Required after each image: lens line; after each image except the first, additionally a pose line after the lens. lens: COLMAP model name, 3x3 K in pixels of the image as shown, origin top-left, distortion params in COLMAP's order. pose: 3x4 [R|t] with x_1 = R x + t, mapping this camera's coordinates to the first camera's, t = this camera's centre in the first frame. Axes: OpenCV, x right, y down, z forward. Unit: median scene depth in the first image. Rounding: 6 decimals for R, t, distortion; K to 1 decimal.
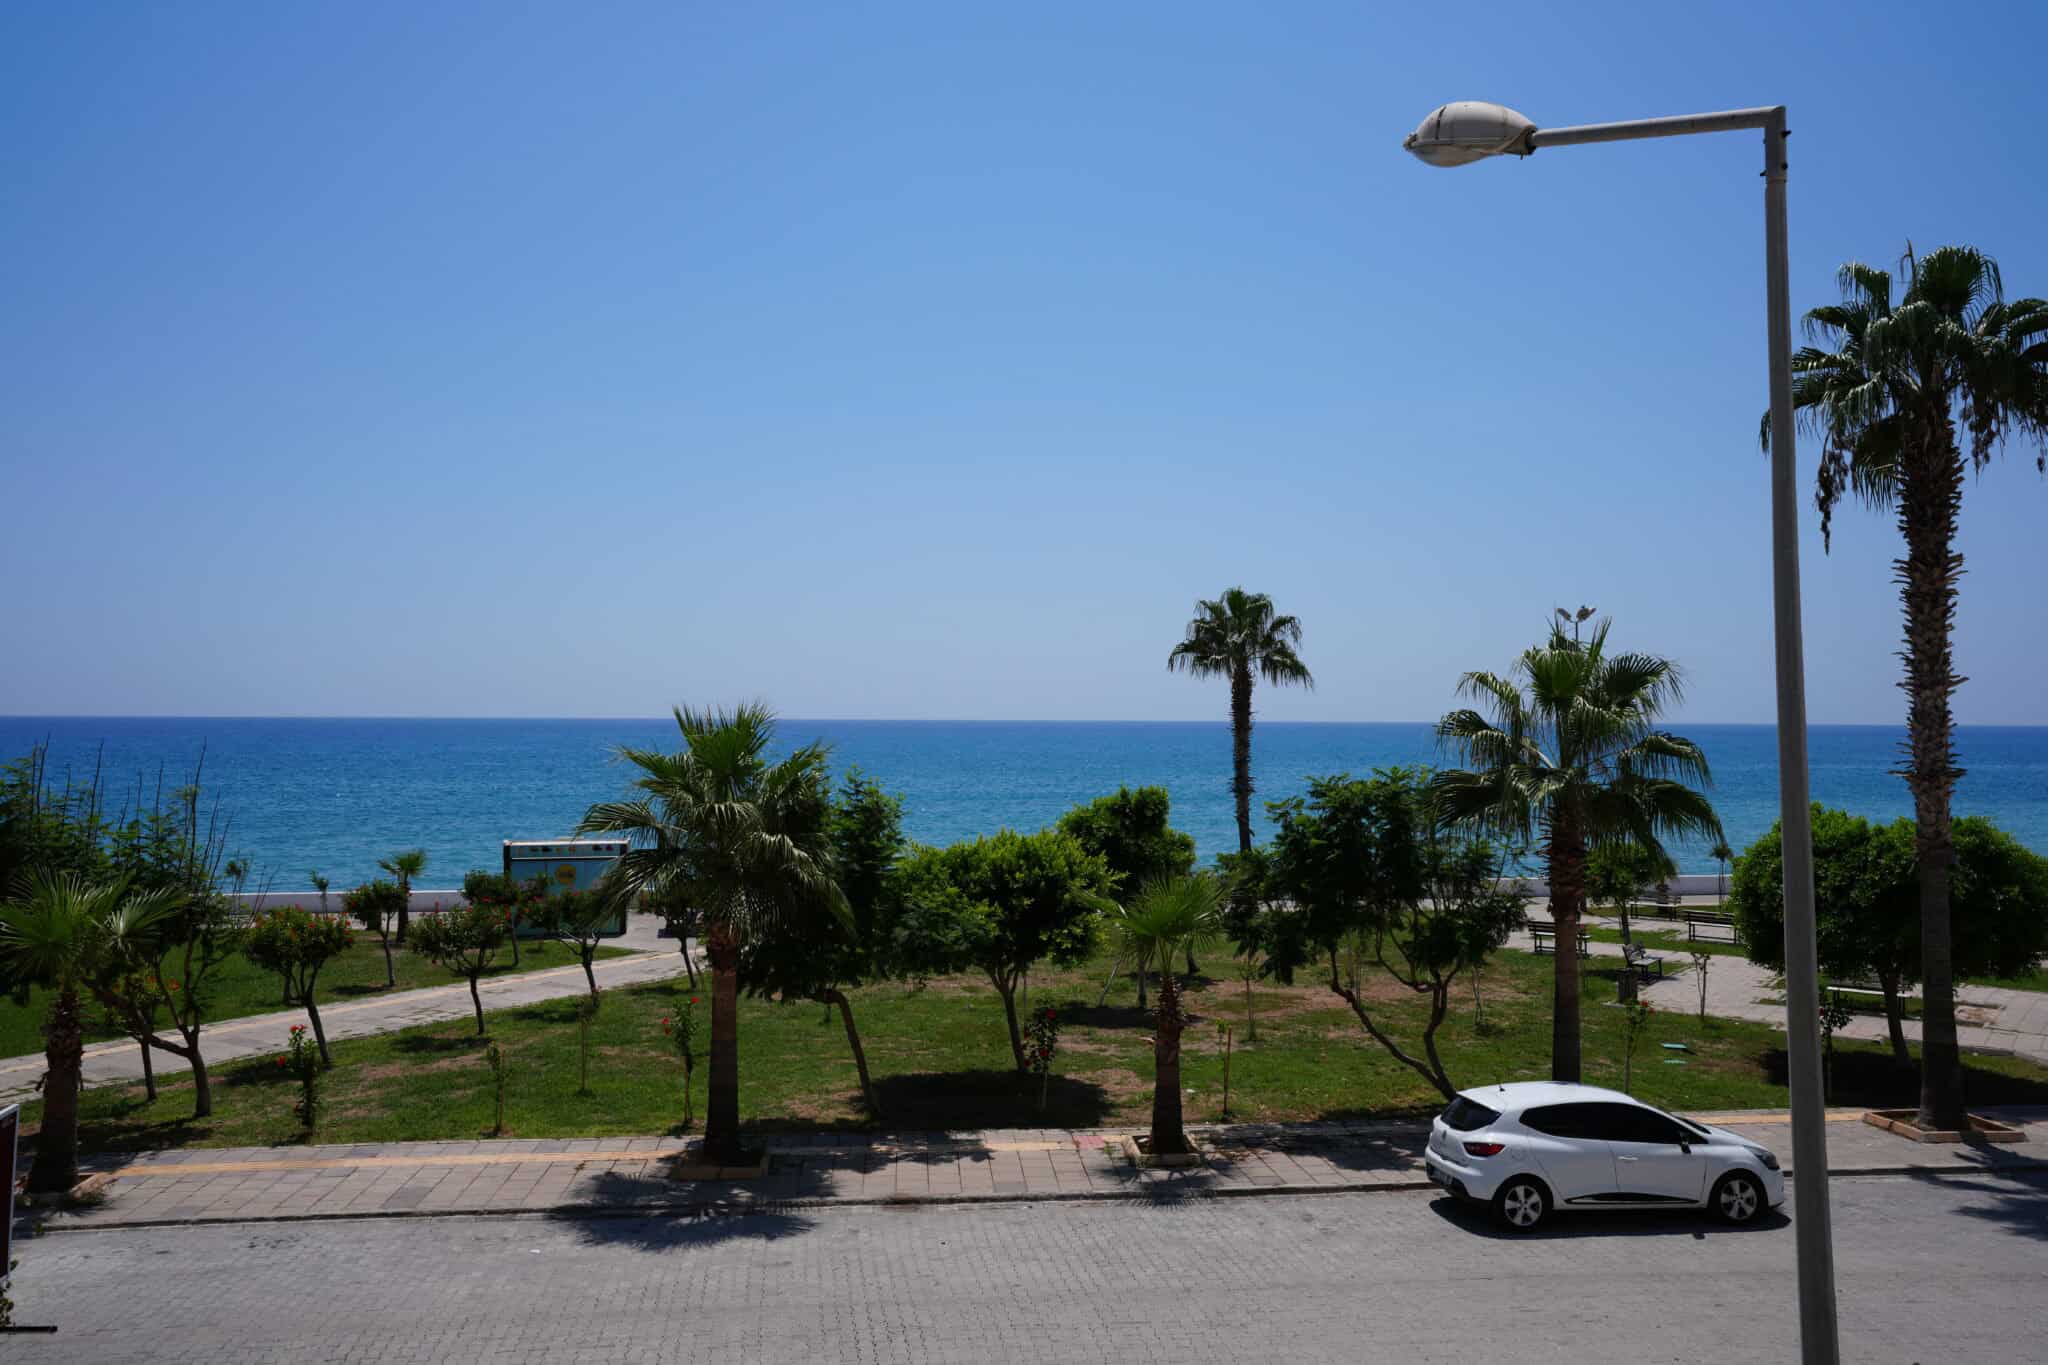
lens RADIAL K [[1566.5, 0, 1024.0], [0, 1566.5, 682.5], [0, 0, 1]] dist [-0.014784, 0.087045]
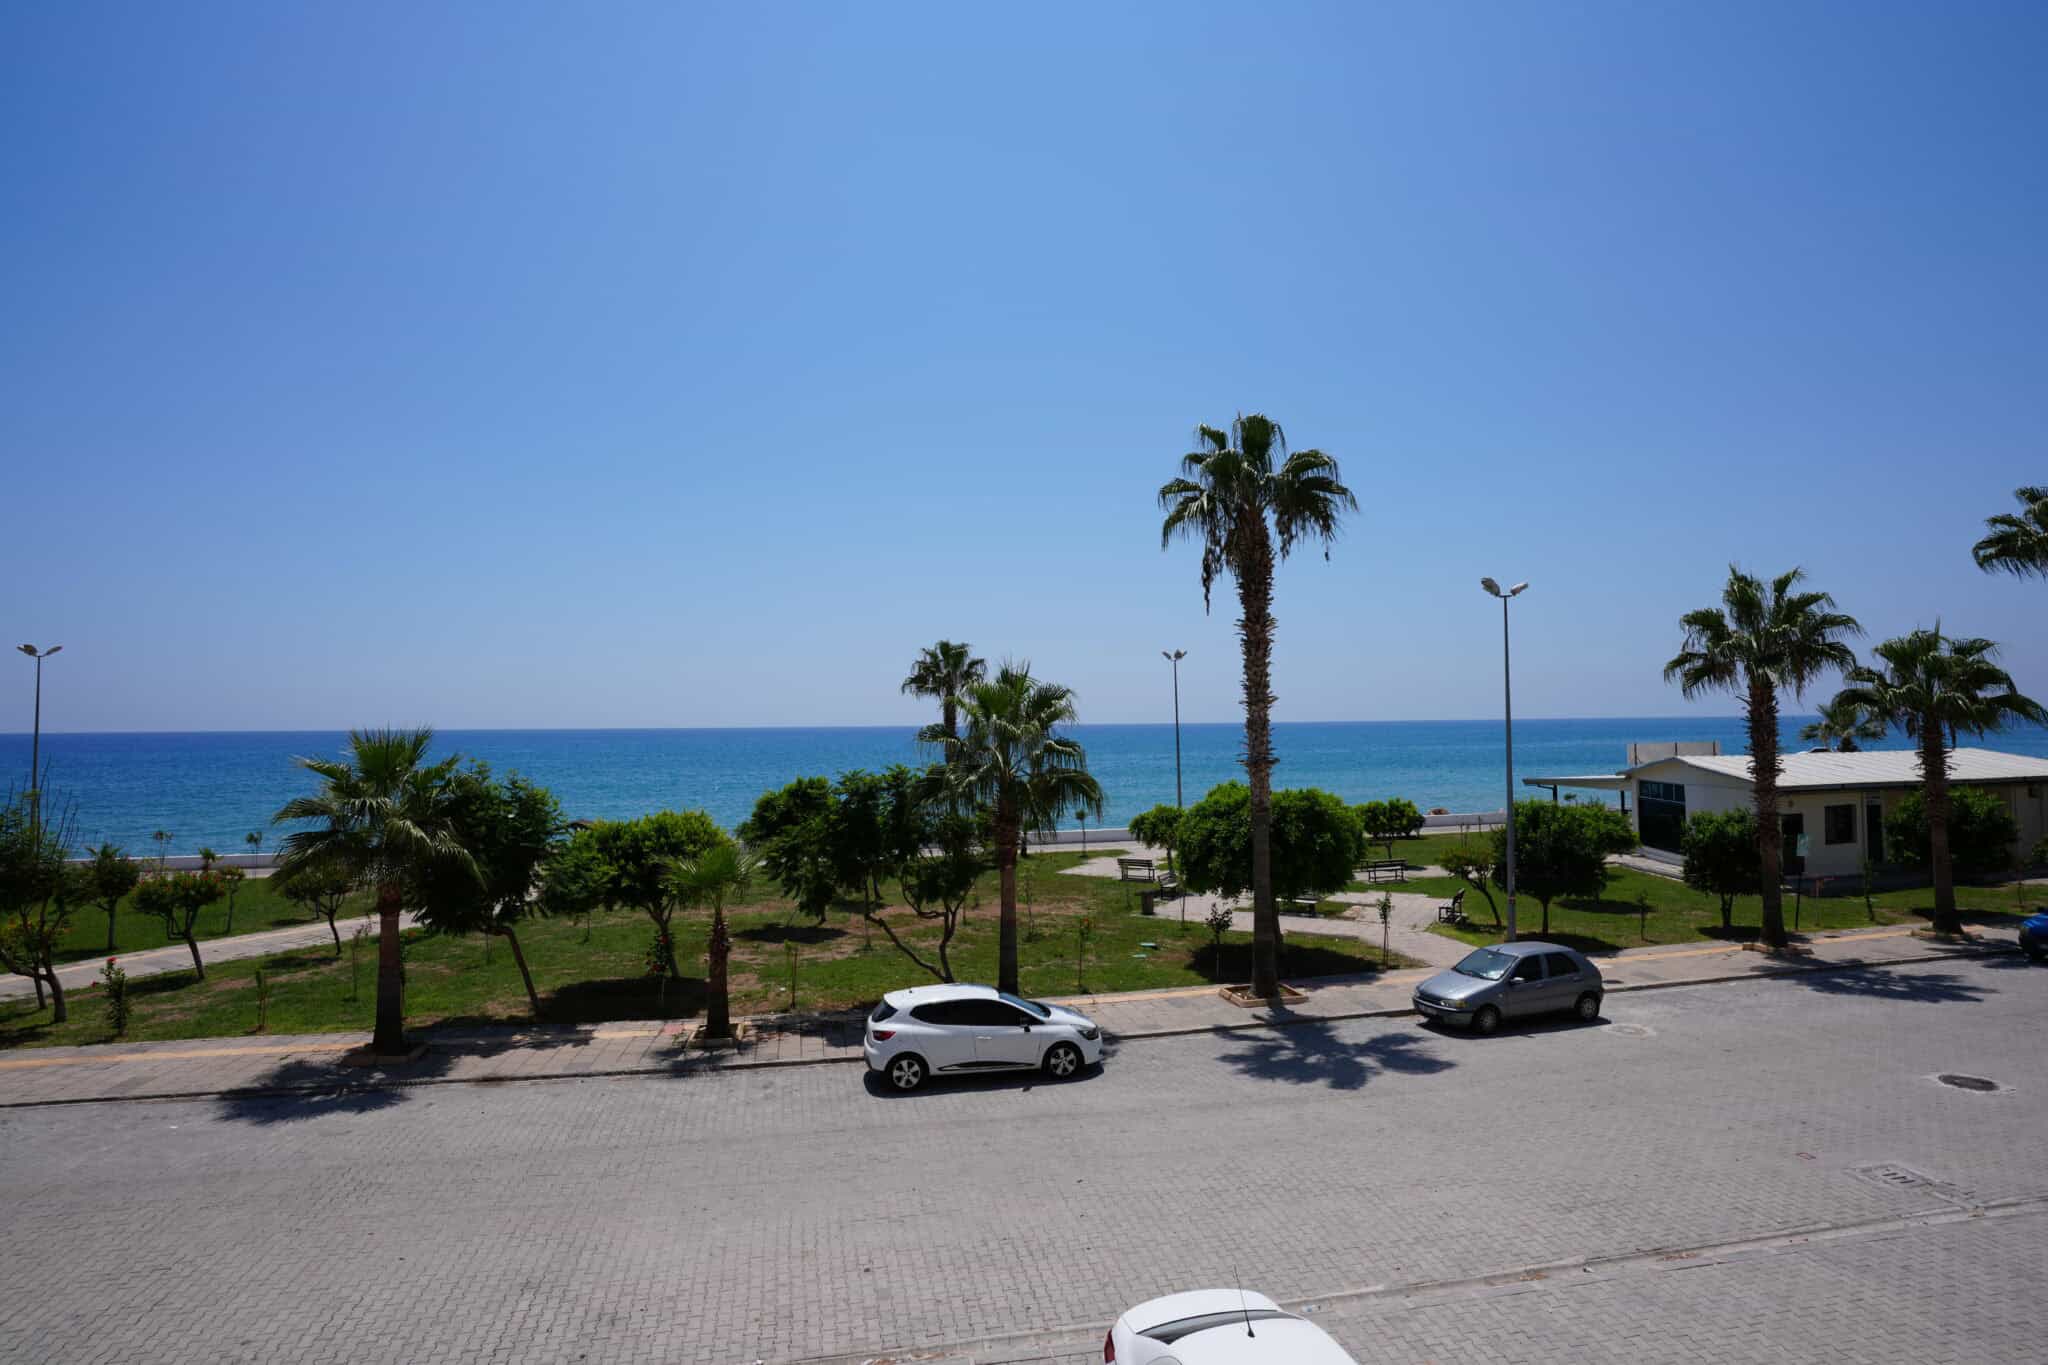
lens RADIAL K [[1004.8, 0, 1024.2], [0, 1004.8, 679.0], [0, 0, 1]] dist [-0.087782, 0.043366]
pose [[0.996909, -0.011436, 0.077725, 0.291470], [0.013109, 0.999692, -0.021057, -0.003601], [-0.077461, 0.022011, 0.996752, 0.070464]]
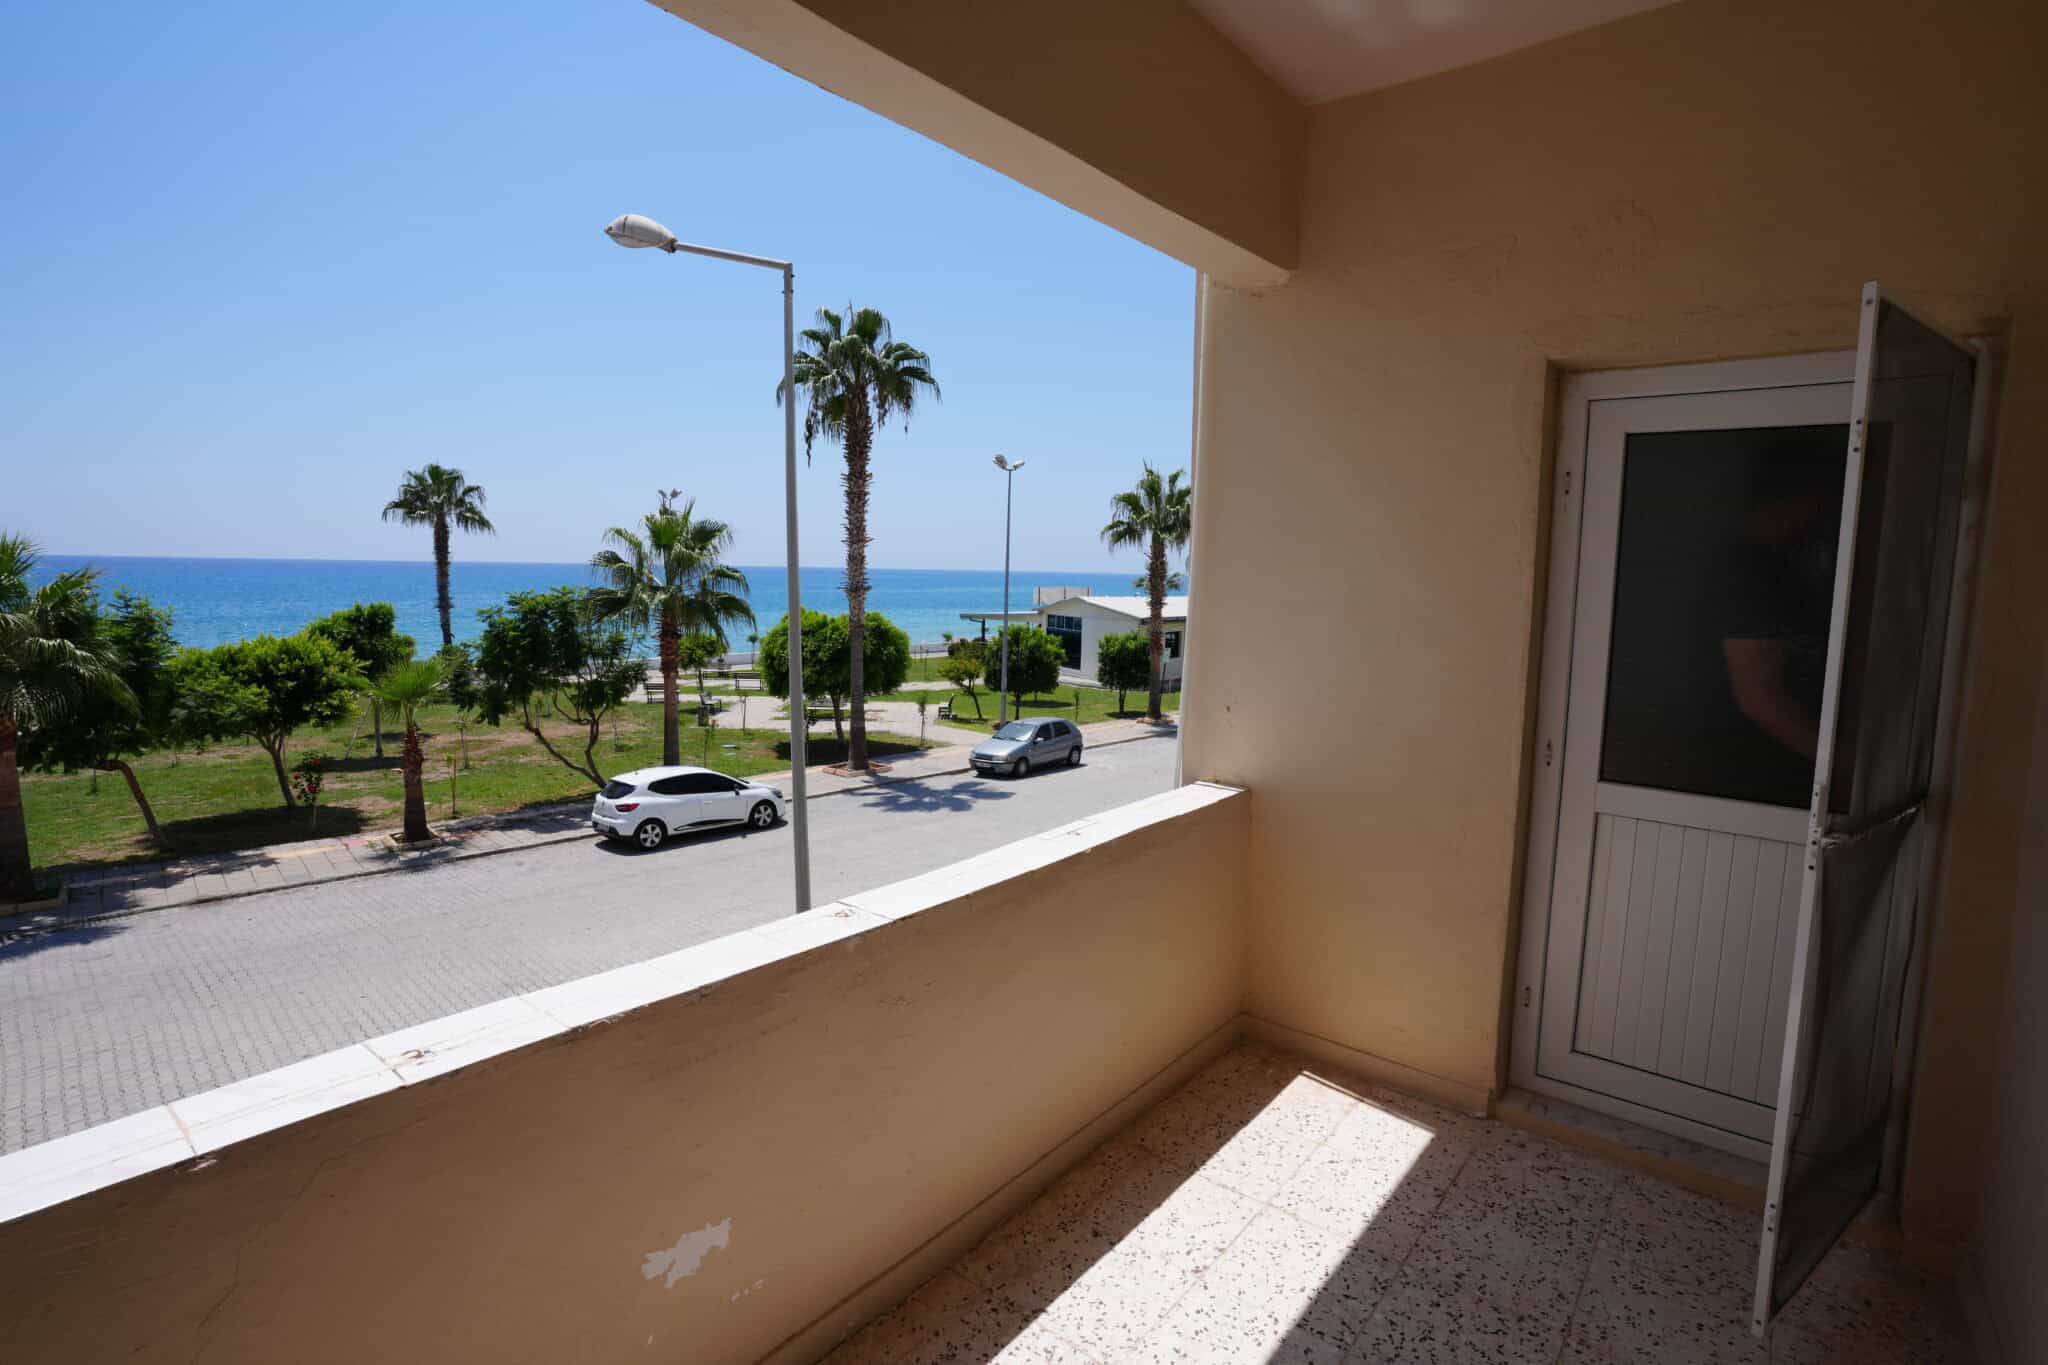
lens RADIAL K [[1004.8, 0, 1024.2], [0, 1004.8, 679.0], [0, 0, 1]] dist [-0.087782, 0.043366]
pose [[0.775217, -0.055474, 0.629255, -0.036256], [-0.033097, 0.991202, 0.128157, 0.004124], [-0.630828, -0.120176, 0.766560, -0.072375]]
